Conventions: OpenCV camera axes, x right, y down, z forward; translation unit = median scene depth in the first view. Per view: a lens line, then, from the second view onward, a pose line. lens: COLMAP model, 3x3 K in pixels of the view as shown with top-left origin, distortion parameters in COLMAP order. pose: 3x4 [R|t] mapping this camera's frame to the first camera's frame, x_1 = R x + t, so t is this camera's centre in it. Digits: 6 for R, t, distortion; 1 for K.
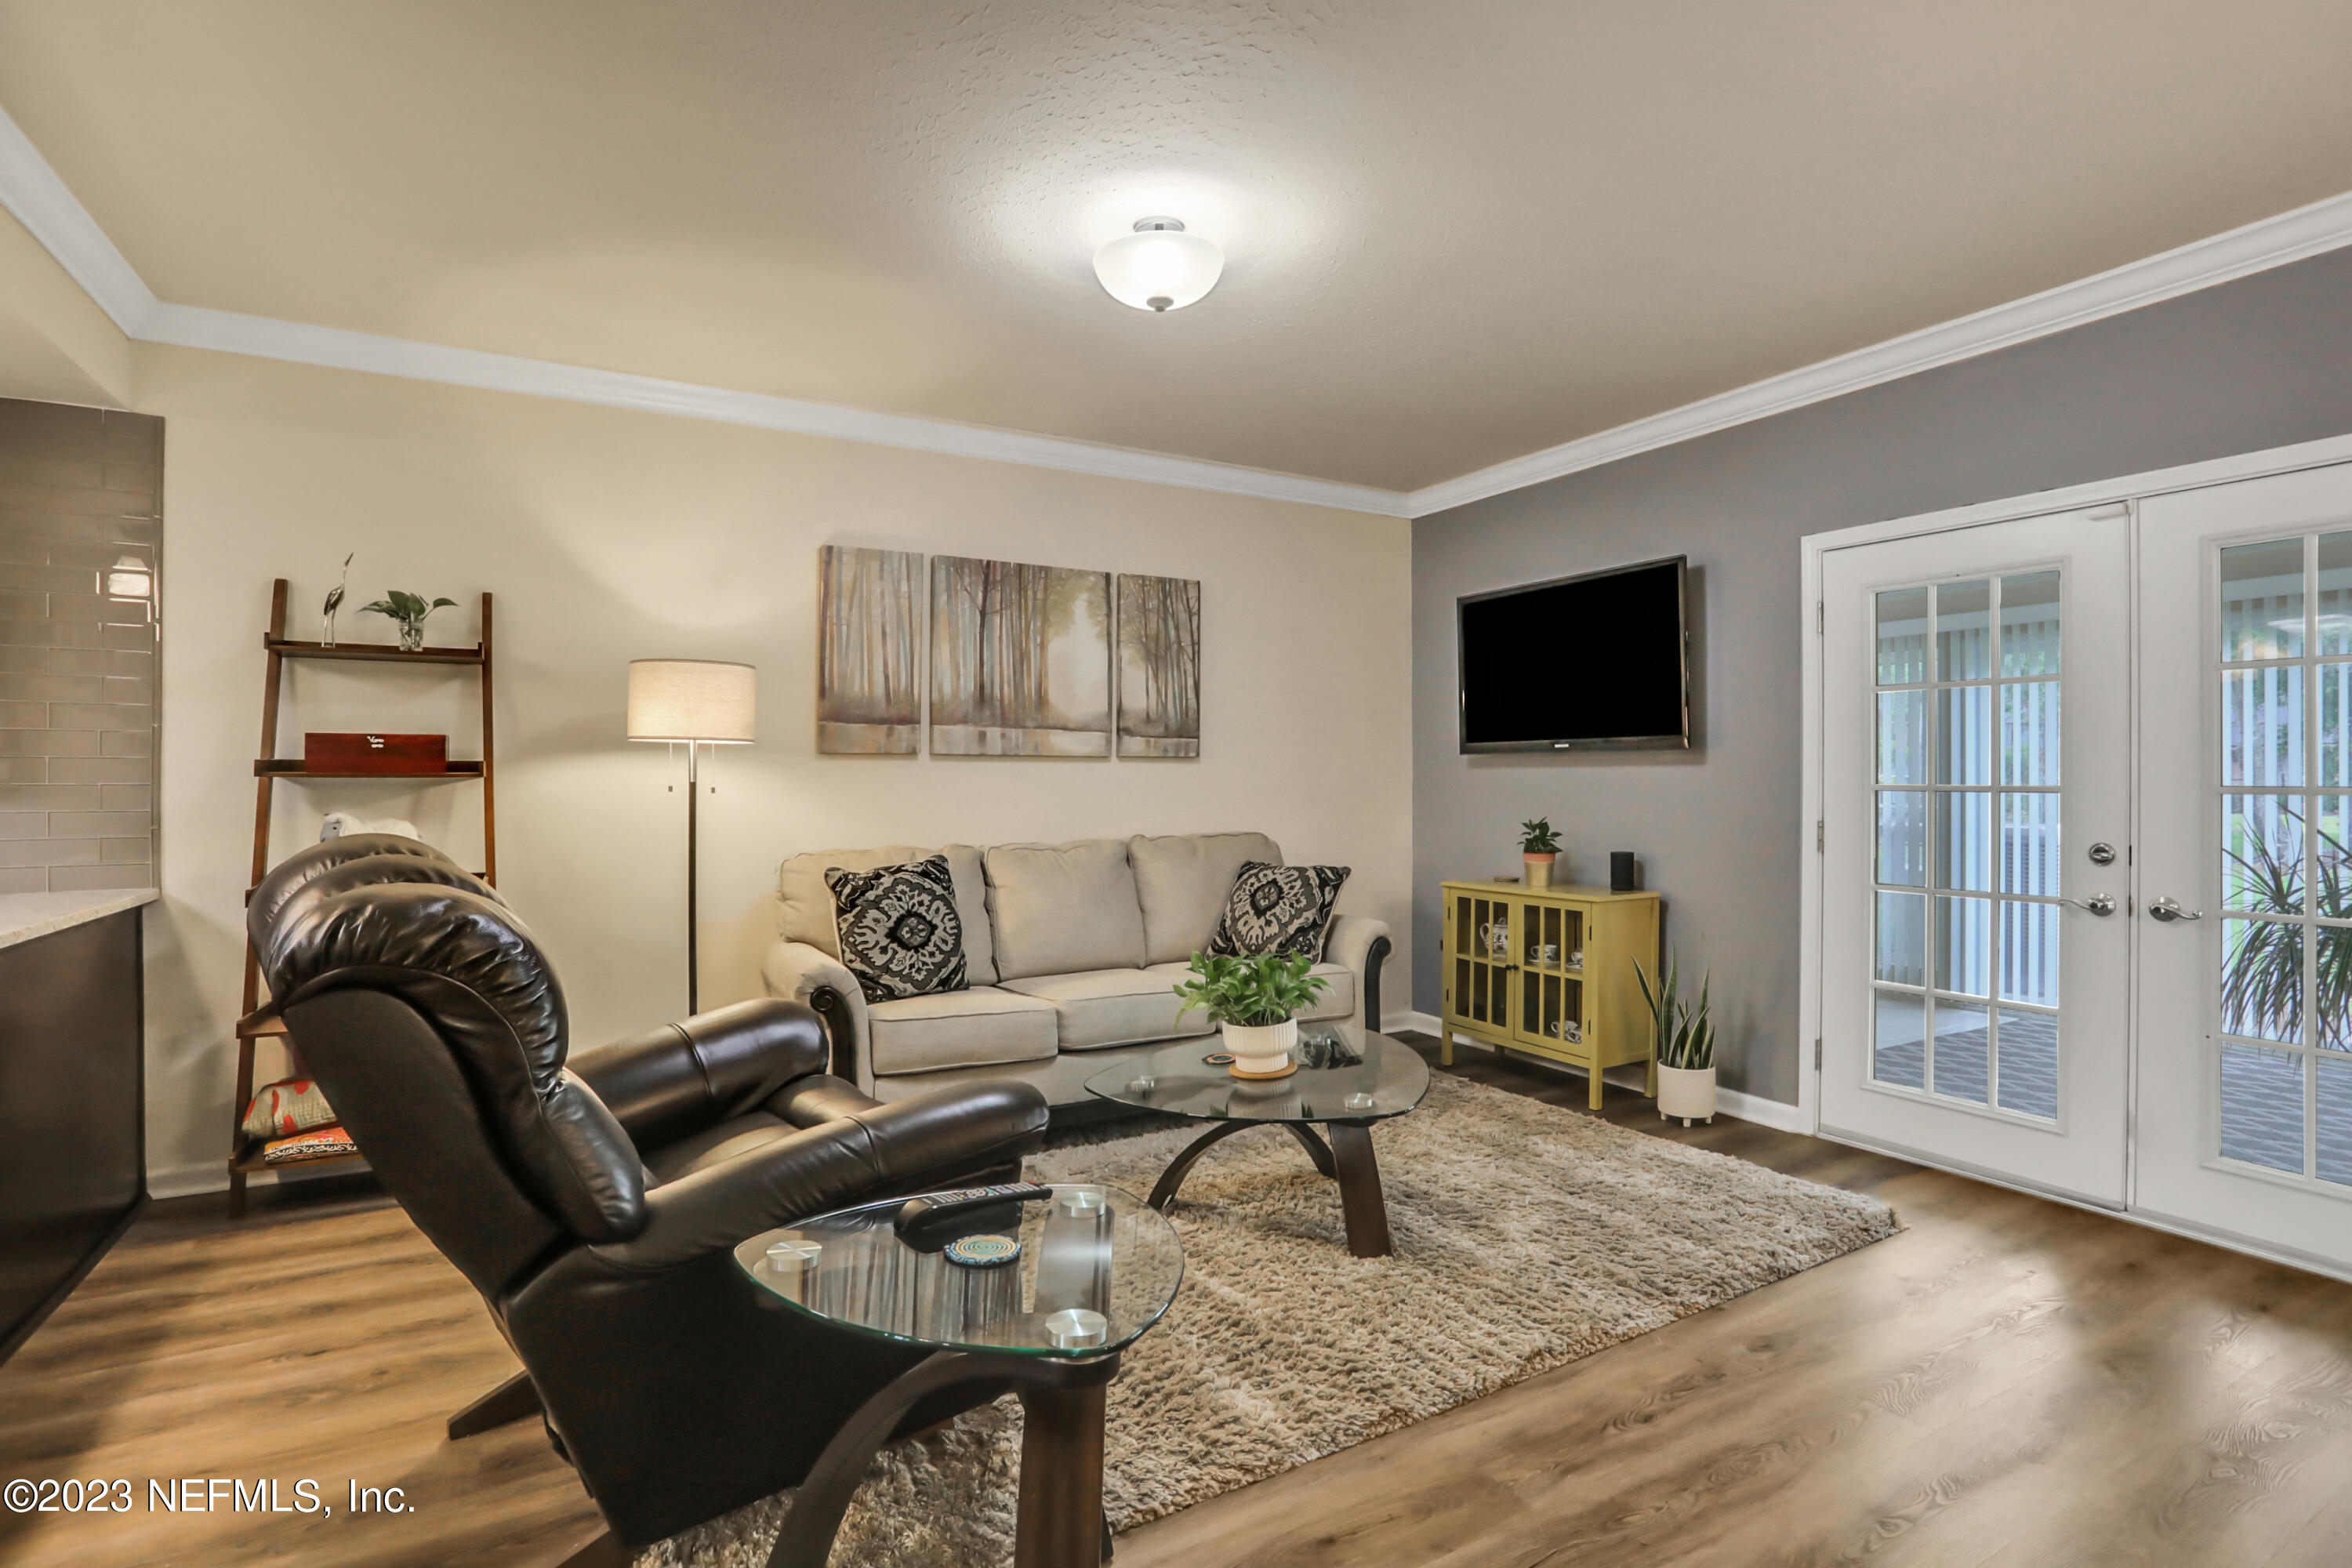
lens RADIAL K [[1164.3, 0, 1130.1], [0, 1164.3, 771.2], [0, 0, 1]] dist [-0.062941, 0.022848]
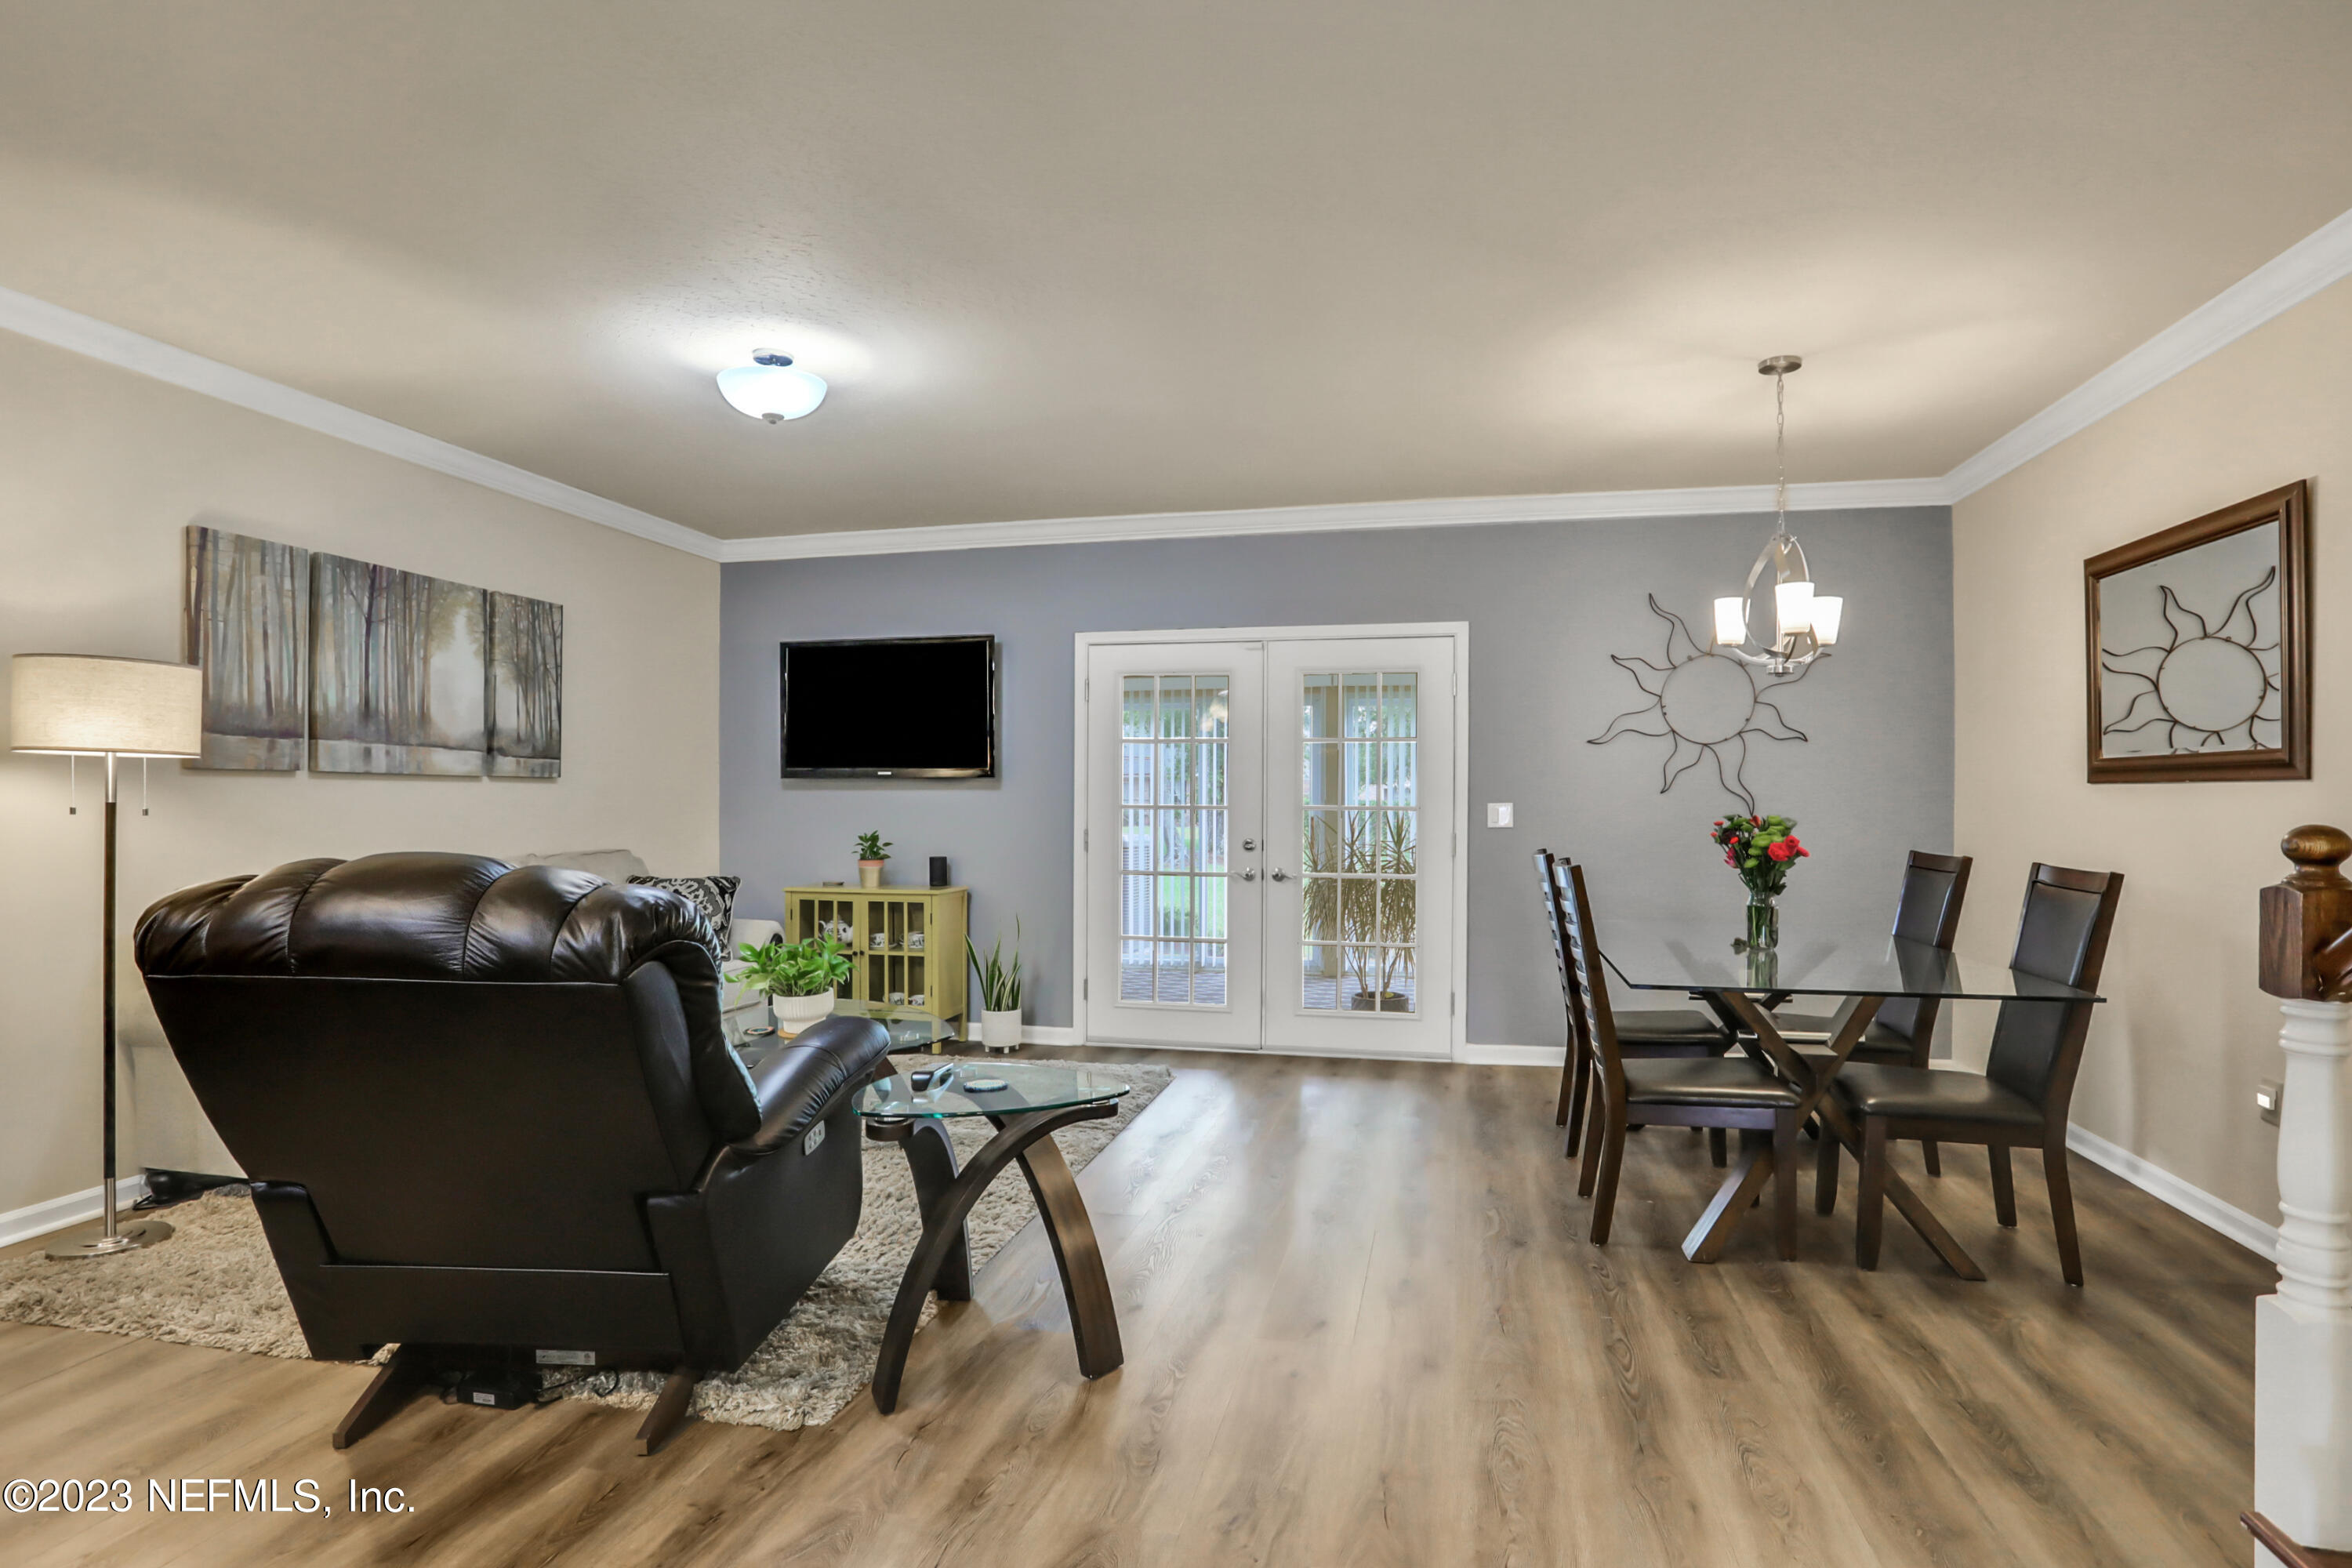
lens RADIAL K [[1263.4, 0, 1138.0], [0, 1263.4, 802.3], [0, 0, 1]] dist [-0.038905, 0.016969]
pose [[0.696601, 0.001482, 0.717457, -0.434060], [-0.006724, 0.999967, 0.004463, 0.001044], [-0.717427, -0.007933, 0.696588, -0.148816]]
